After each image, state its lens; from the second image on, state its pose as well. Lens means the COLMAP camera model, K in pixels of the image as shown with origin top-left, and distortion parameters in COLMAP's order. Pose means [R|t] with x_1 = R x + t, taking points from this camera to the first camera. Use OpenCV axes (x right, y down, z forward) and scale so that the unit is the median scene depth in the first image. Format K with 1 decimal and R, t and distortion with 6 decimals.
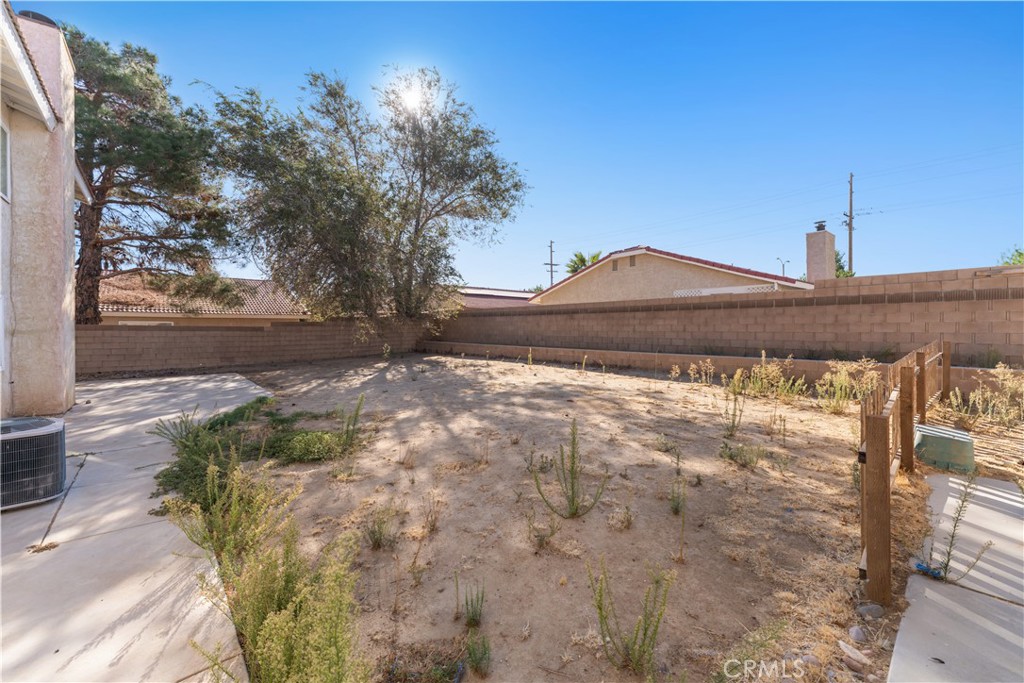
lens RADIAL K [[412.8, 0, 510.5], [0, 412.8, 343.6], [0, 0, 1]] dist [0.000125, -0.000213]
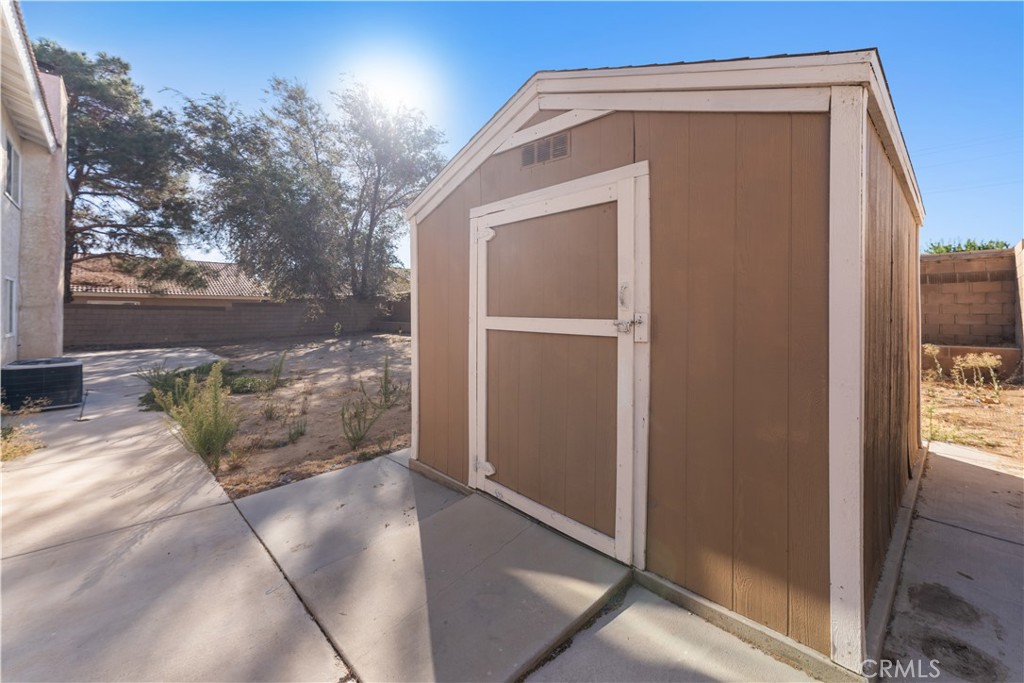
lens RADIAL K [[420.6, 0, 514.9], [0, 420.6, 321.2], [0, 0, 1]] dist [0.000201, -0.000252]
pose [[0.998581, 0.005238, 0.052998, 0.124600], [-0.004415, 0.999868, -0.015634, 0.013012], [-0.053073, 0.015378, 0.998472, -0.175937]]
